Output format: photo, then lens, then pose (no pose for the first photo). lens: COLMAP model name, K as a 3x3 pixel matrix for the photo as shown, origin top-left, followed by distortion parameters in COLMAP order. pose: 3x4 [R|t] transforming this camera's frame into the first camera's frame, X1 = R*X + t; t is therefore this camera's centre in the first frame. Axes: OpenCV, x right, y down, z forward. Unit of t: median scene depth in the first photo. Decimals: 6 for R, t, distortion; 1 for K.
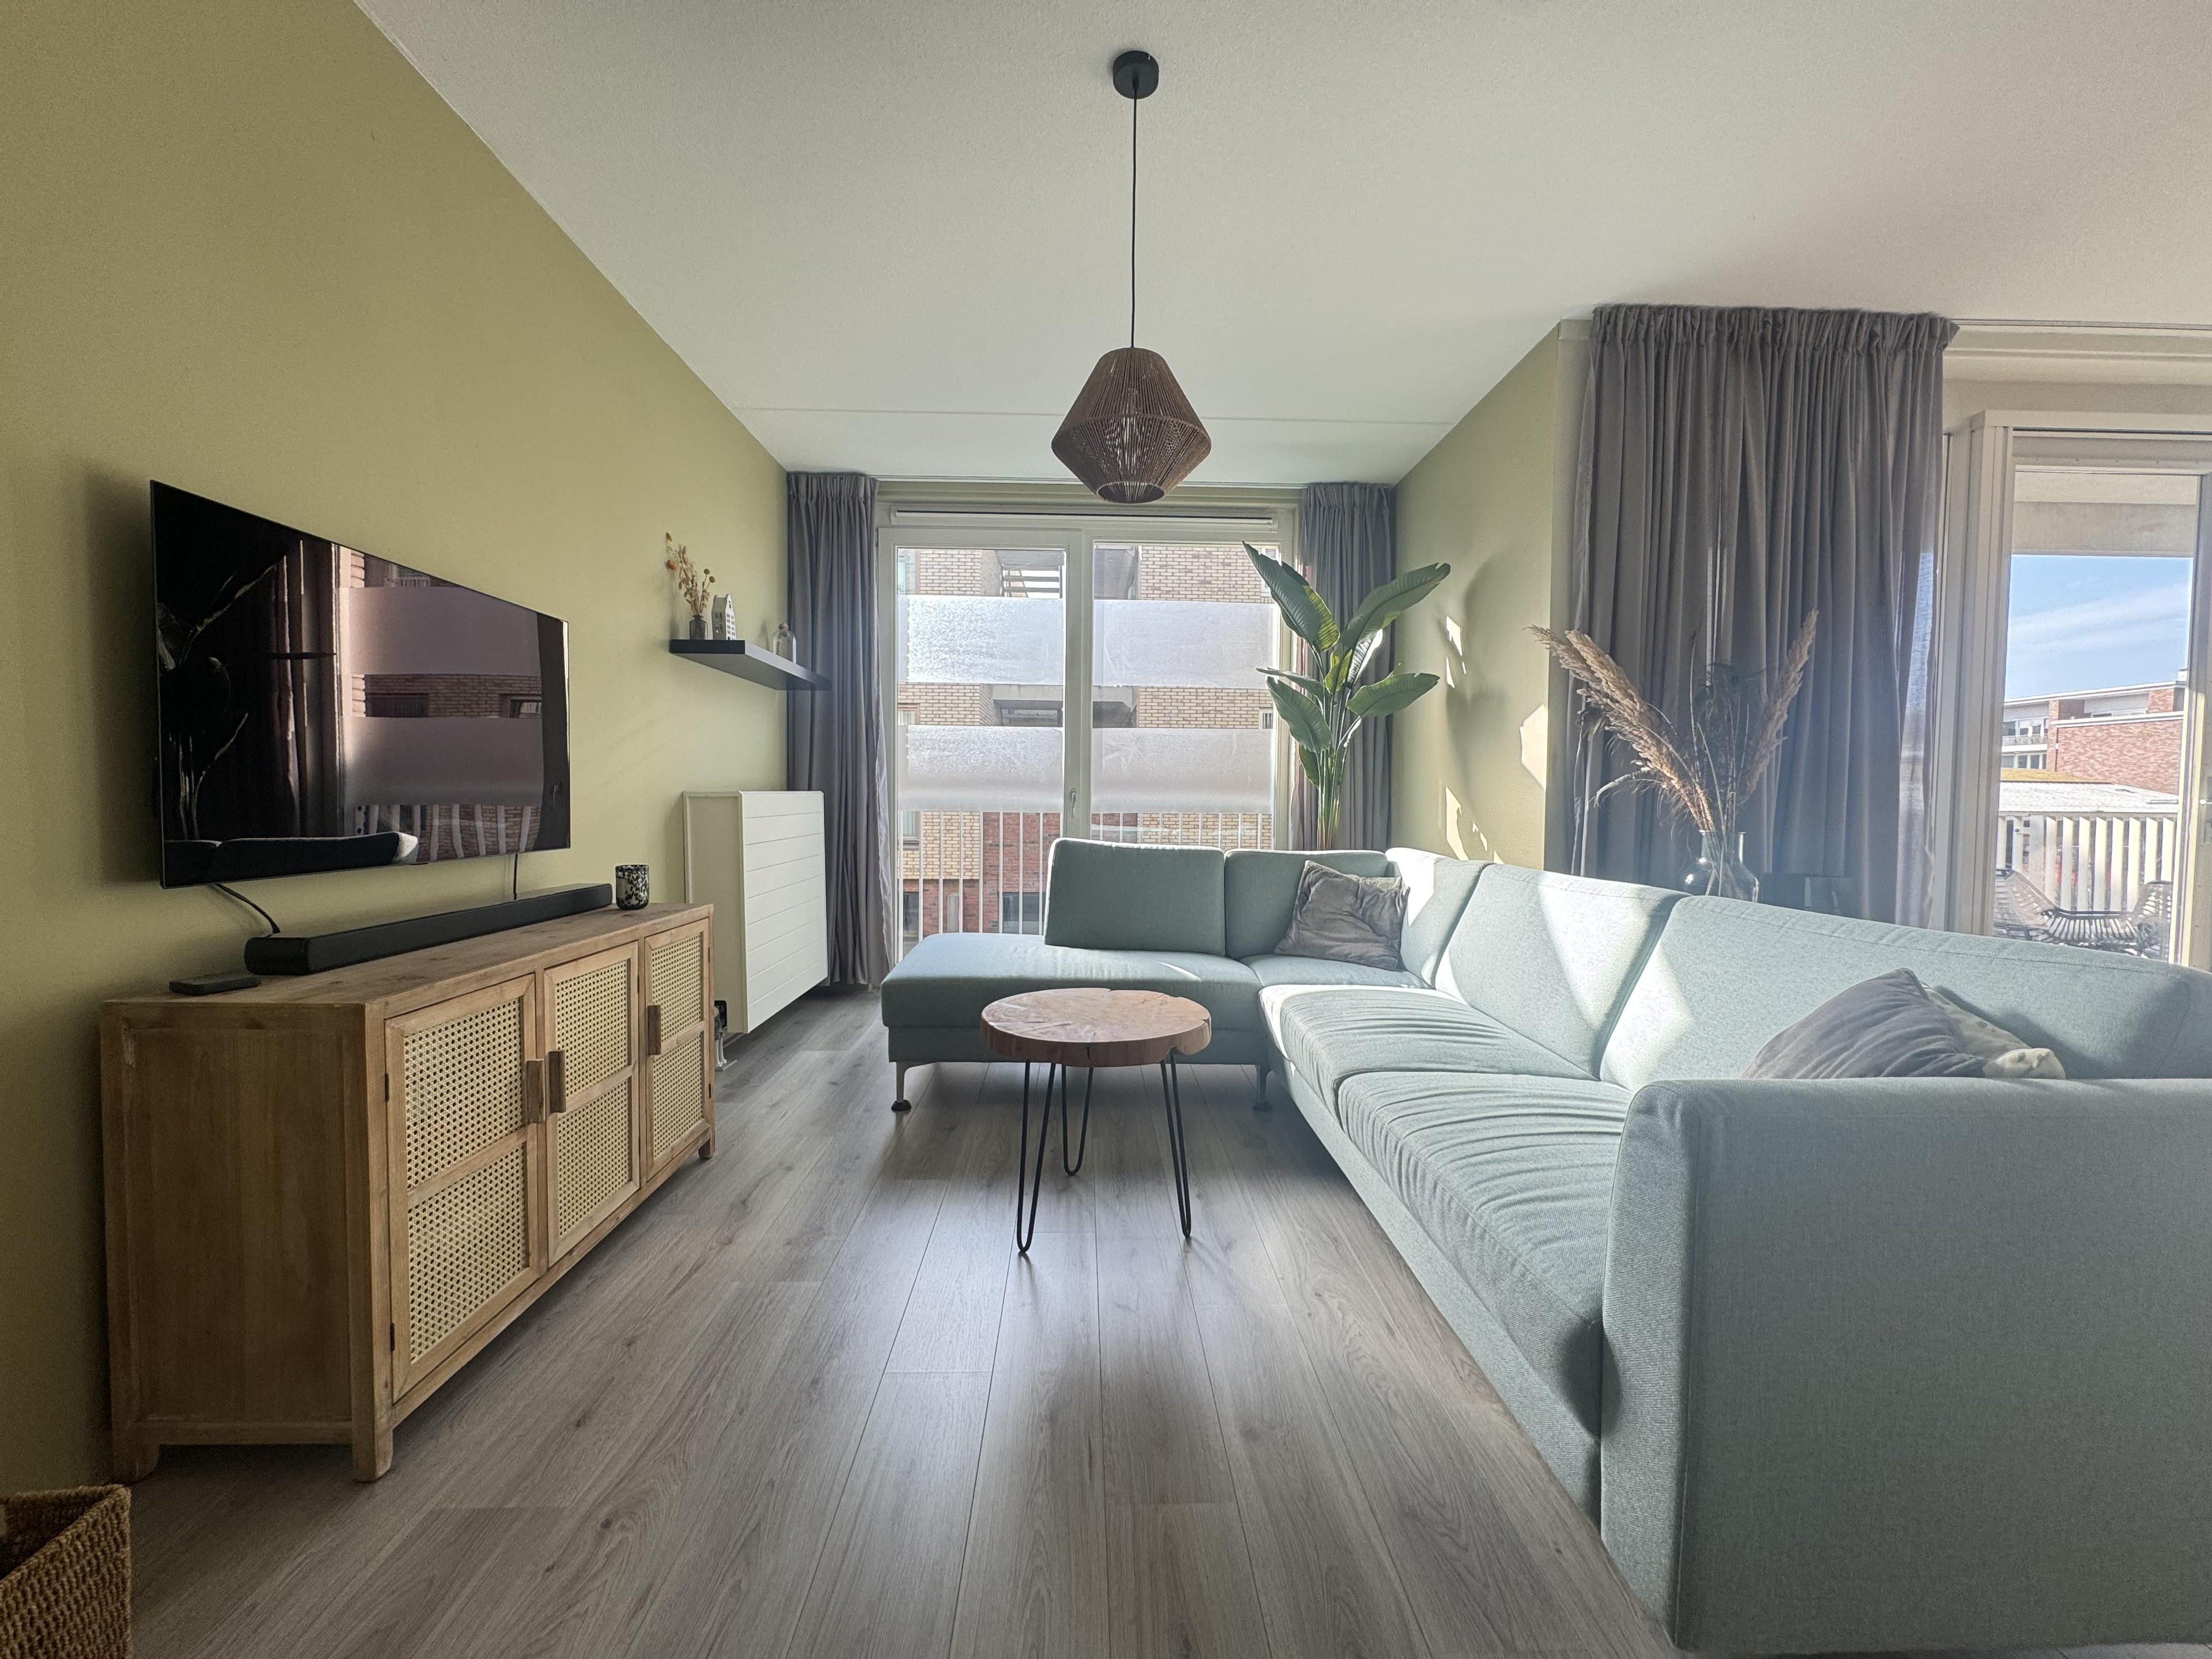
lens RADIAL K [[879.4, 0, 1107.1], [0, 879.4, 829.9], [0, 0, 1]] dist [-0.001816, -0.000447]
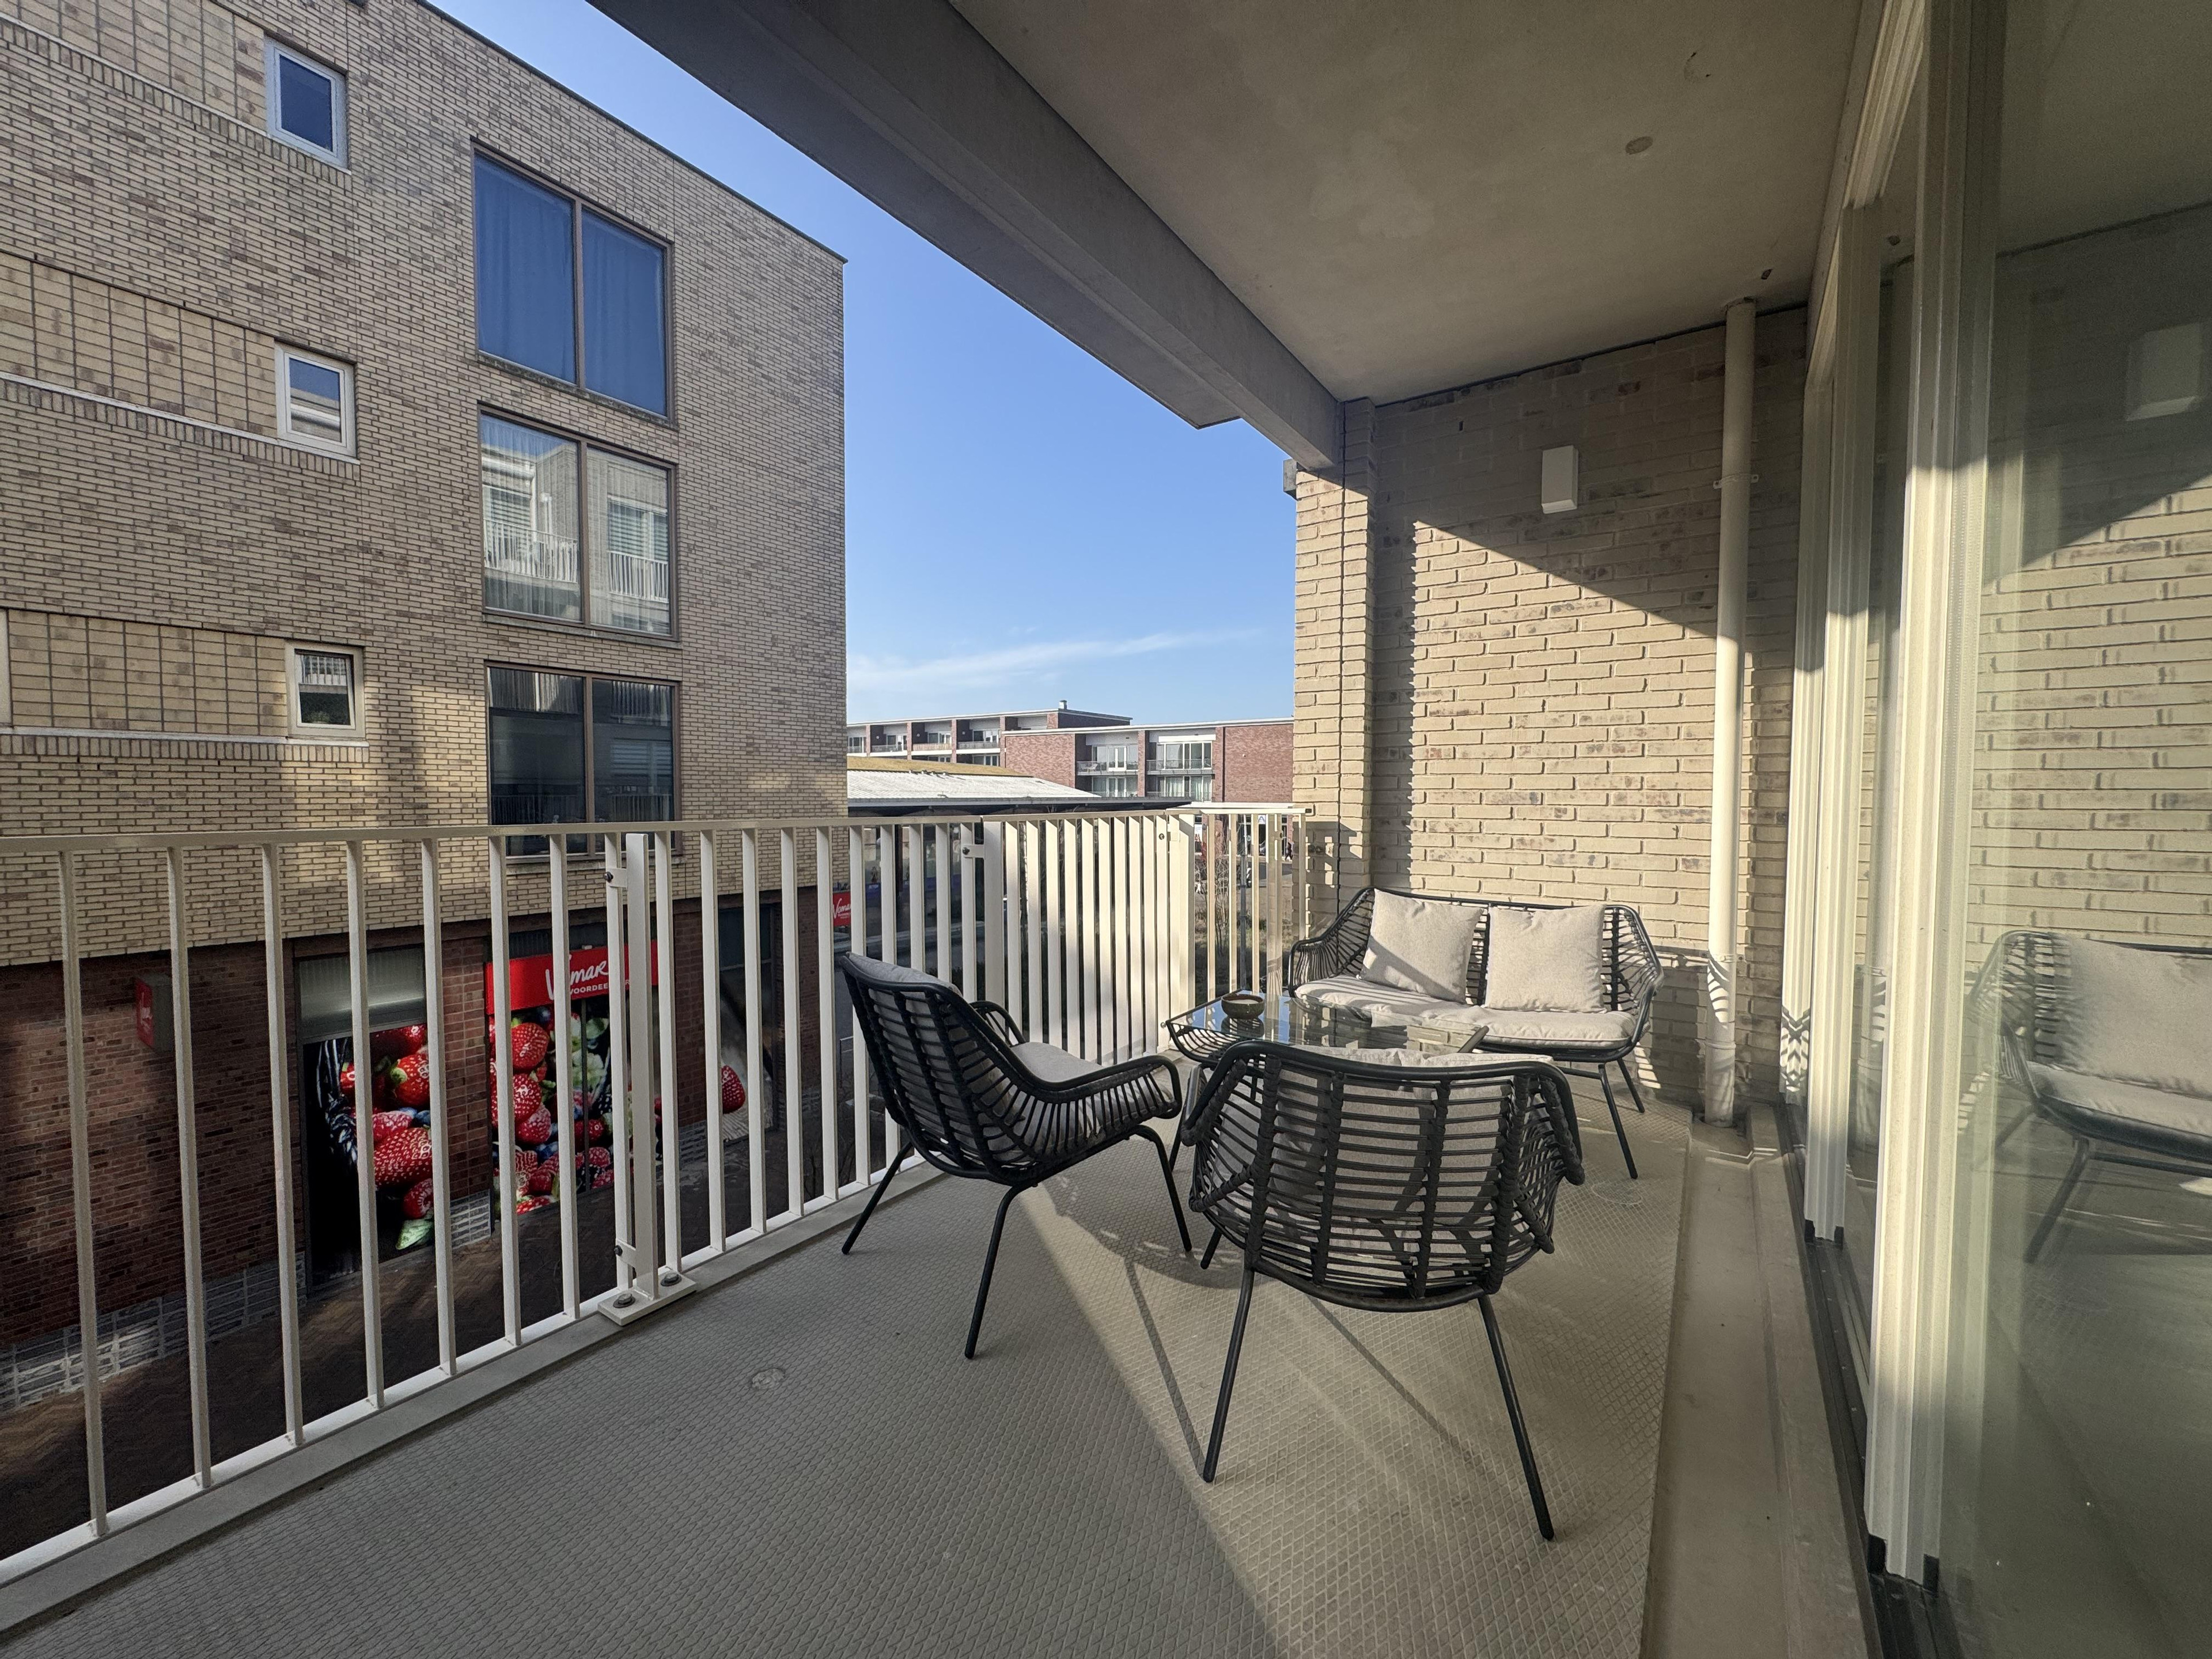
lens RADIAL K [[879.4, 0, 1107.1], [0, 879.4, 829.9], [0, 0, 1]] dist [-0.001816, -0.000447]
pose [[0.590819, -0.043133, 0.805650, 1.159964], [0.035333, 0.998995, 0.027573, -0.039654], [-0.806030, 0.012175, 0.591750, 1.082777]]
